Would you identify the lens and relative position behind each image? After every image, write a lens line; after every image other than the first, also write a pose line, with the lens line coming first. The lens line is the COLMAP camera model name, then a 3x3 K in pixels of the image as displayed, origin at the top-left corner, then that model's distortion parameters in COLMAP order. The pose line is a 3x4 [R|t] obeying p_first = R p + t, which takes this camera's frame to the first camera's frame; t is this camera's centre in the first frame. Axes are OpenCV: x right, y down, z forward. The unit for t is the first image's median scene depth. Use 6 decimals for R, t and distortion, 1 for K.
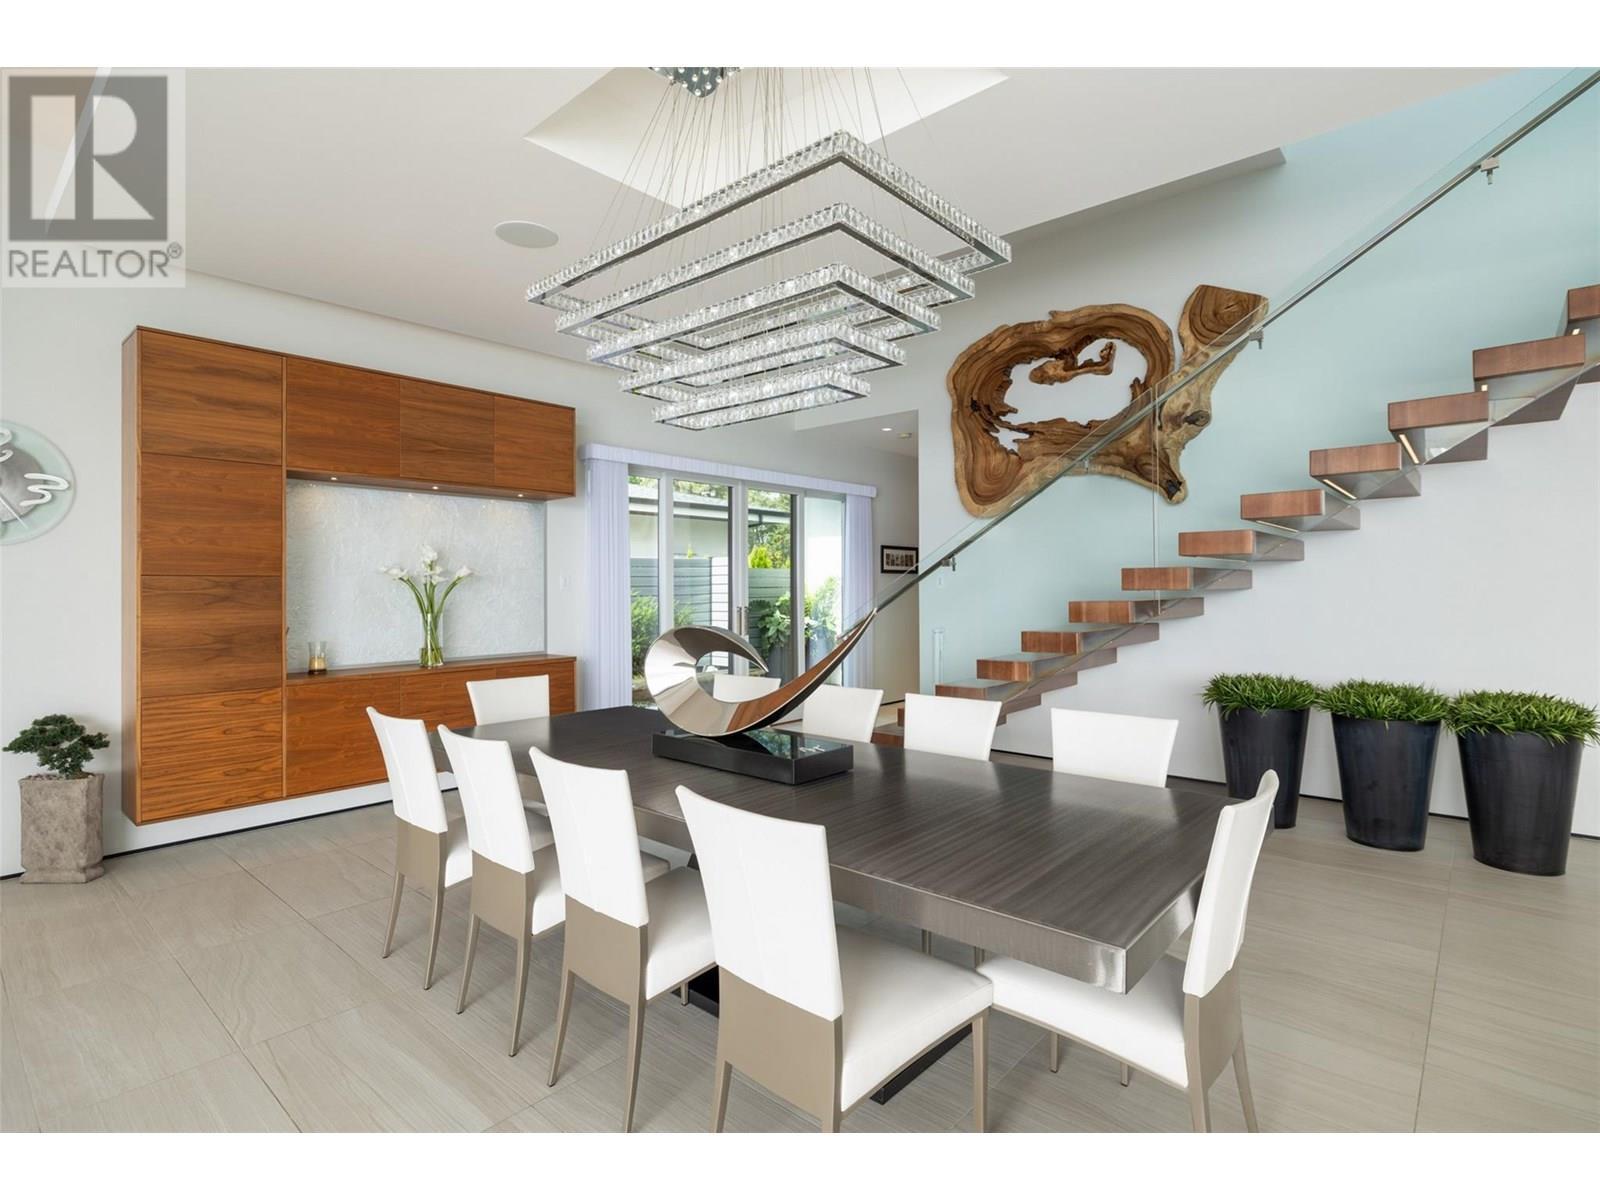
lens RADIAL K [[783.2, 0, 797.8], [0, 783.2, 578.2], [0, 0, 1]] dist [-0.000452, -0.000045]
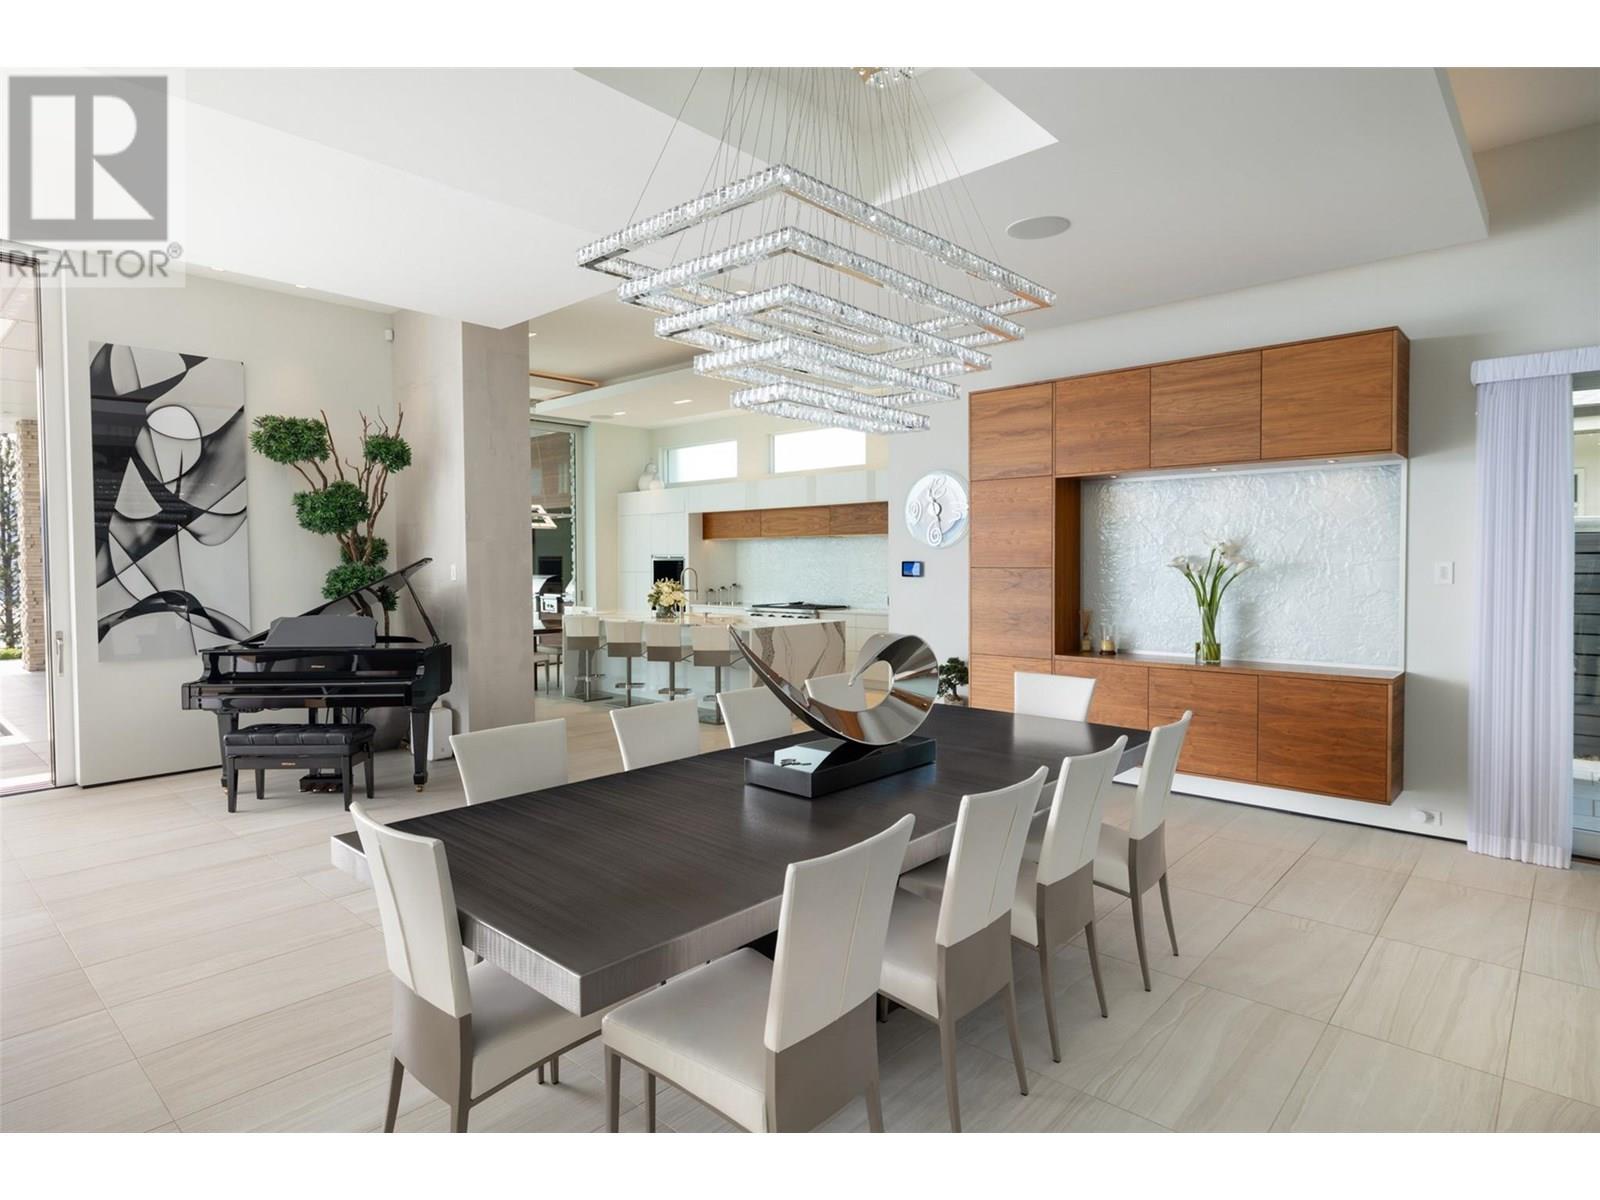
lens RADIAL K [[870.1, 0, 800.0], [0, 870.1, 600.0], [0, 0, 1]] dist [0.001592, 0.000313]
pose [[-0.012314, 0.044827, -0.998919, 0.601424], [0.011997, 0.998929, 0.044680, -0.015528], [0.999852, -0.011434, -0.012838, 0.553812]]
